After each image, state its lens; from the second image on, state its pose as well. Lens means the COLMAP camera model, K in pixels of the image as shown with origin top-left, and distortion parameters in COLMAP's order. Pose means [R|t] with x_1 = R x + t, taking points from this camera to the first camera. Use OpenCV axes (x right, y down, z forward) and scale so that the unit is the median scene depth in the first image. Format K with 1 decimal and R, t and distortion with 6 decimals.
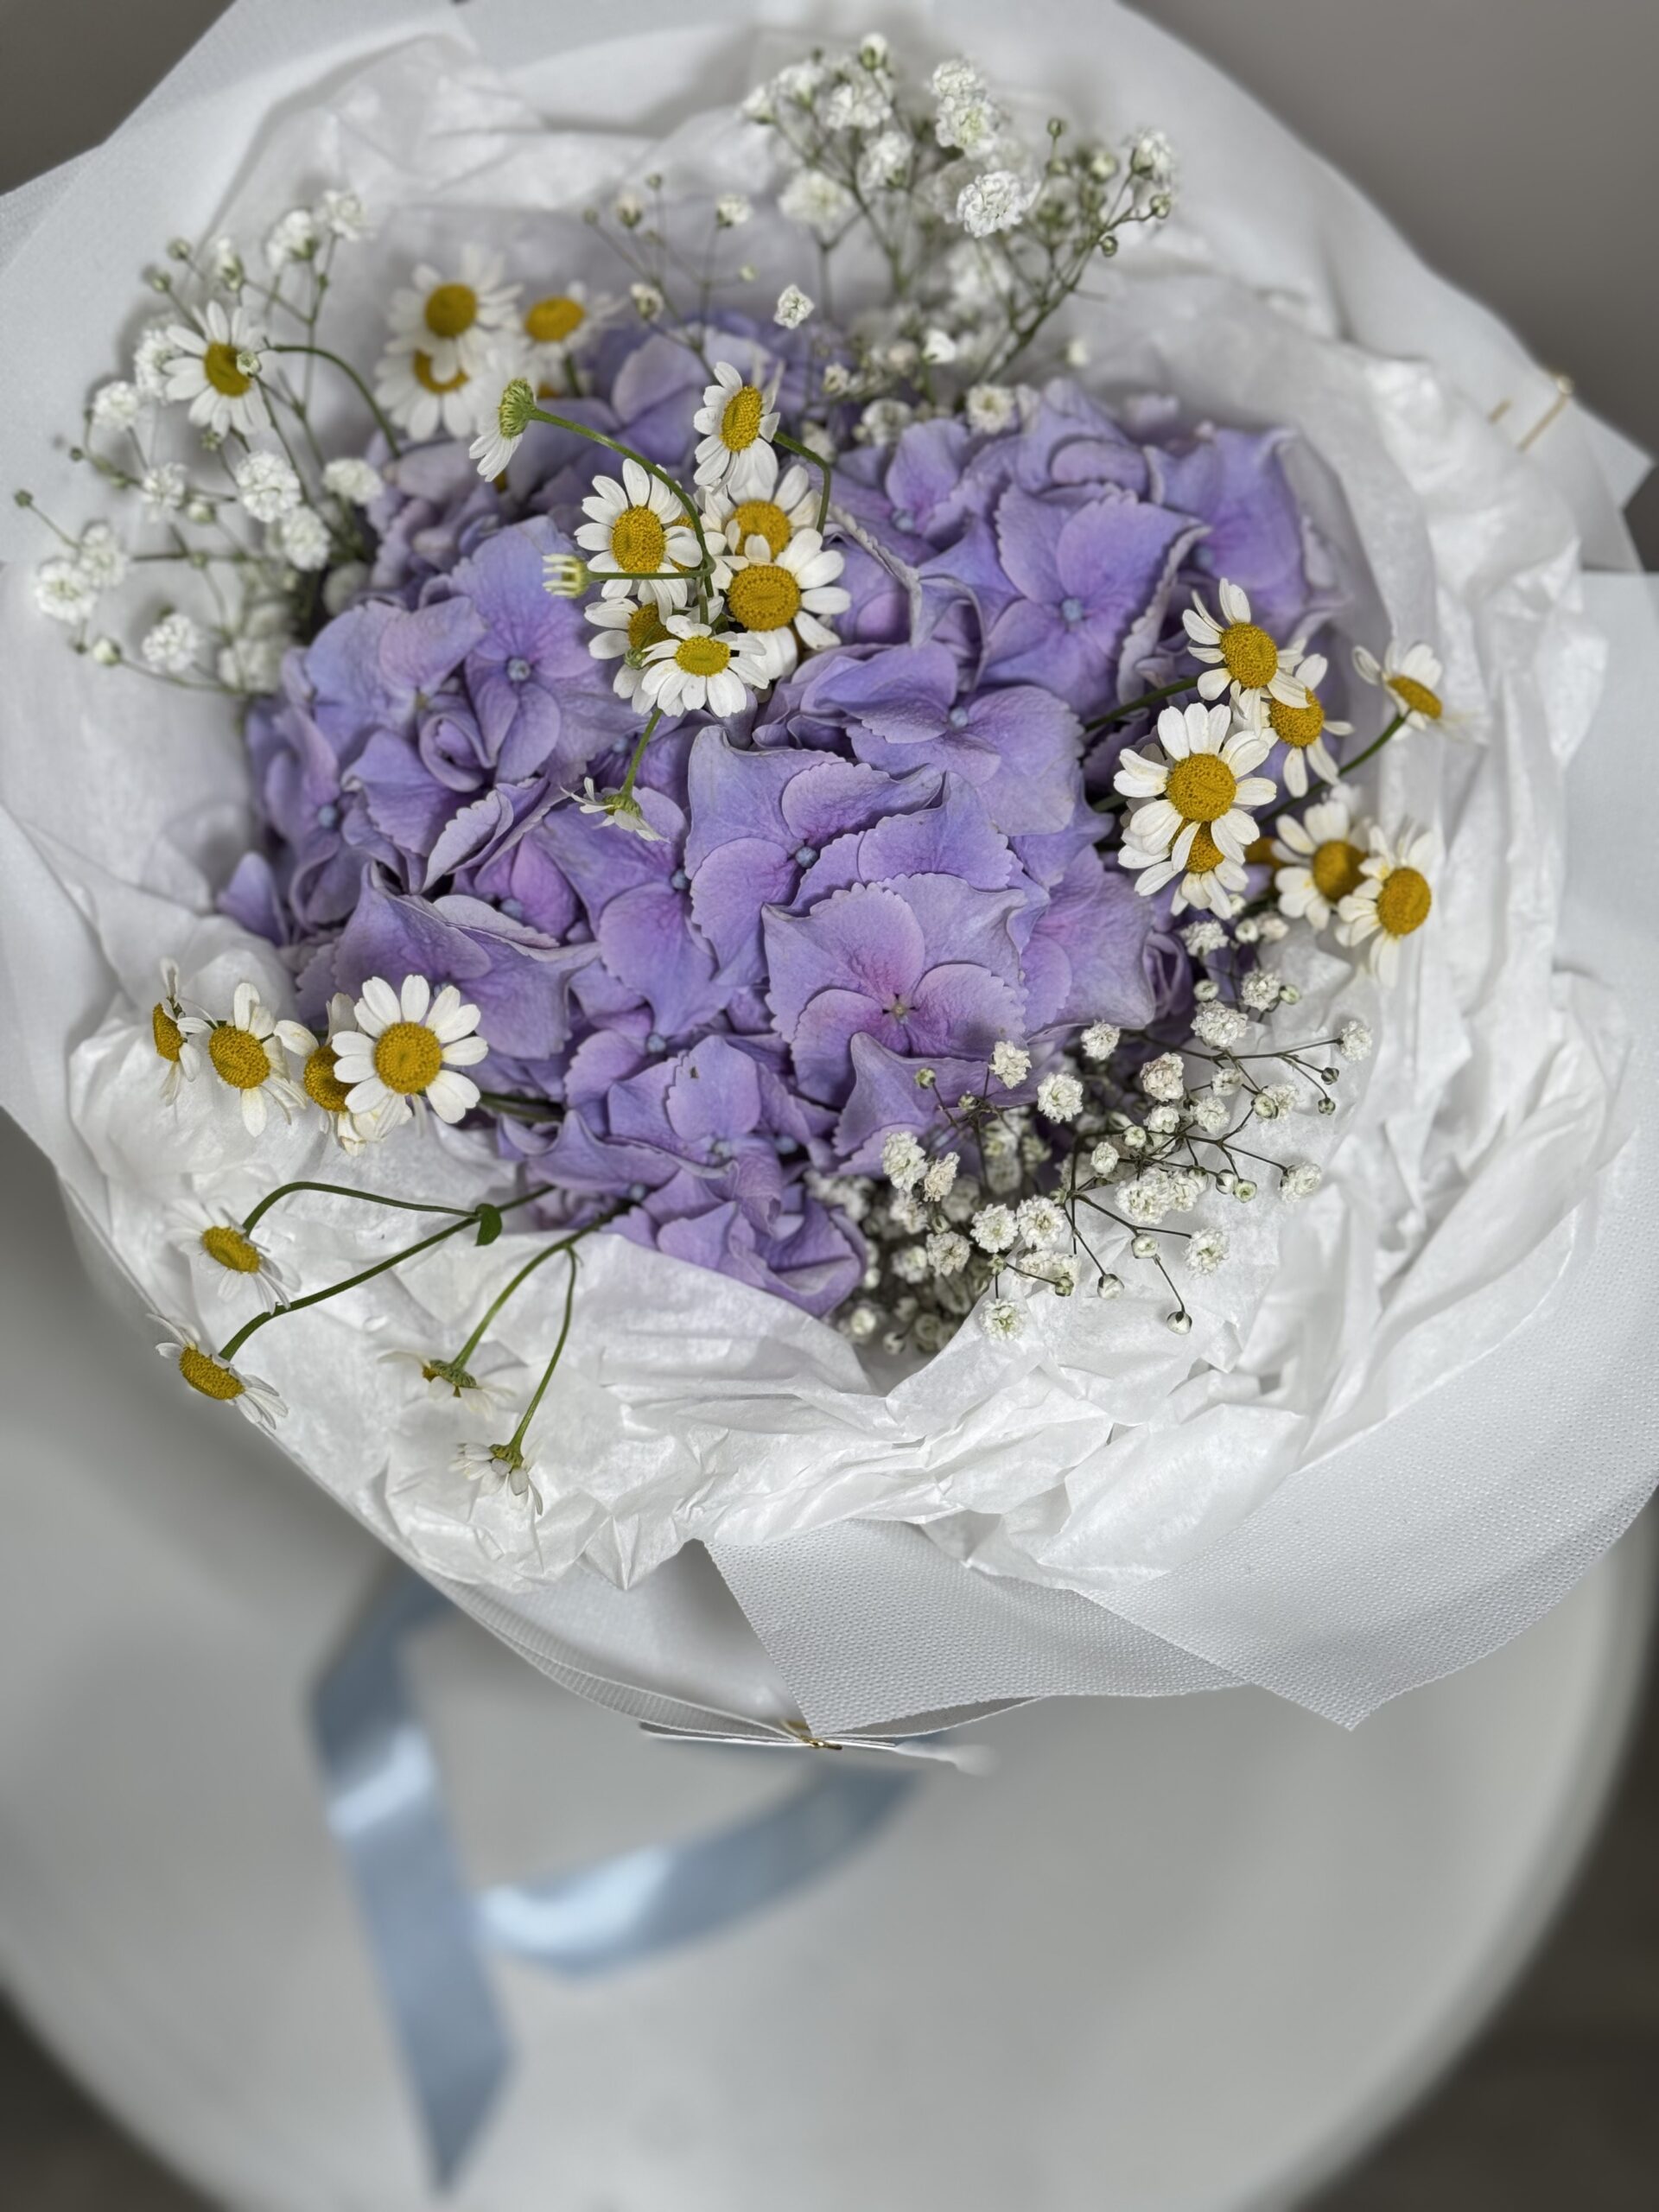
lens RADIAL K [[3177.5, 0, 829.5], [0, 3177.5, 1106.0], [0, 0, 1]] dist [0.032884, 0.771053]
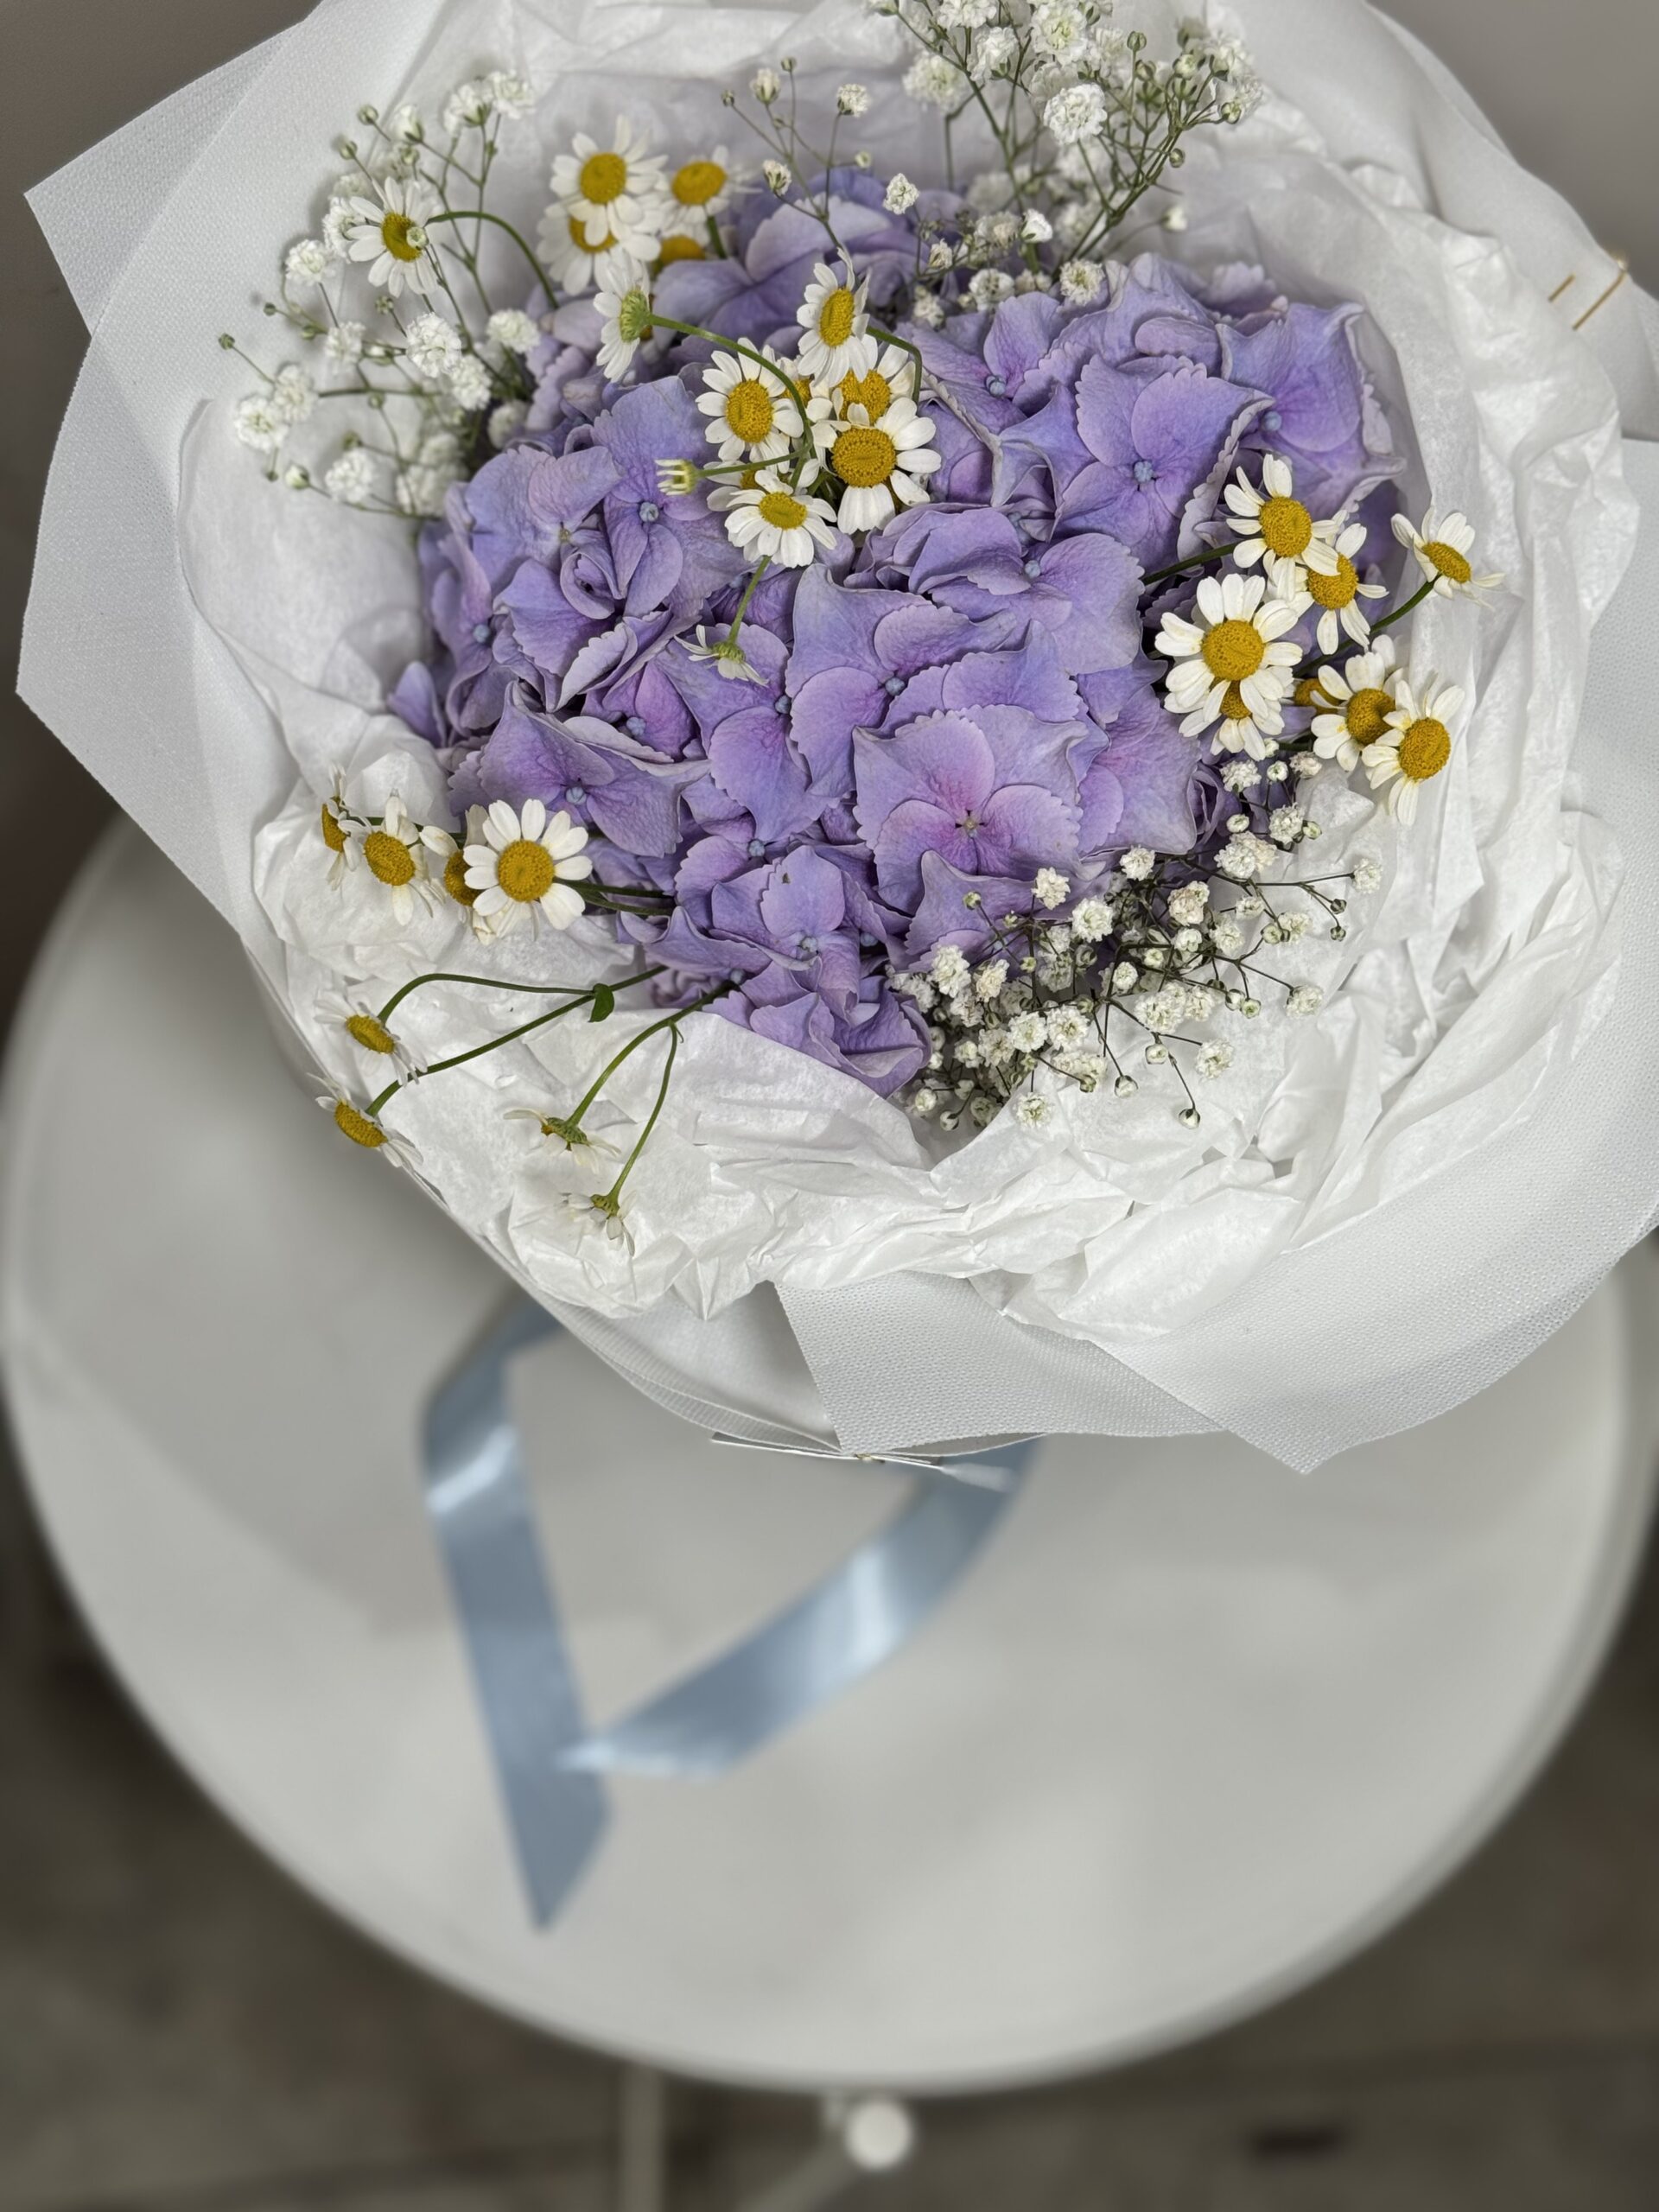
lens RADIAL K [[3177.5, 0, 829.5], [0, 3177.5, 1106.0], [0, 0, 1]] dist [0.032884, 0.771053]
pose [[0.995923, 0.046946, -0.077030, 0.064239], [-0.038766, 0.993775, 0.104446, -0.048238], [0.081454, -0.101034, 0.991543, -0.142306]]
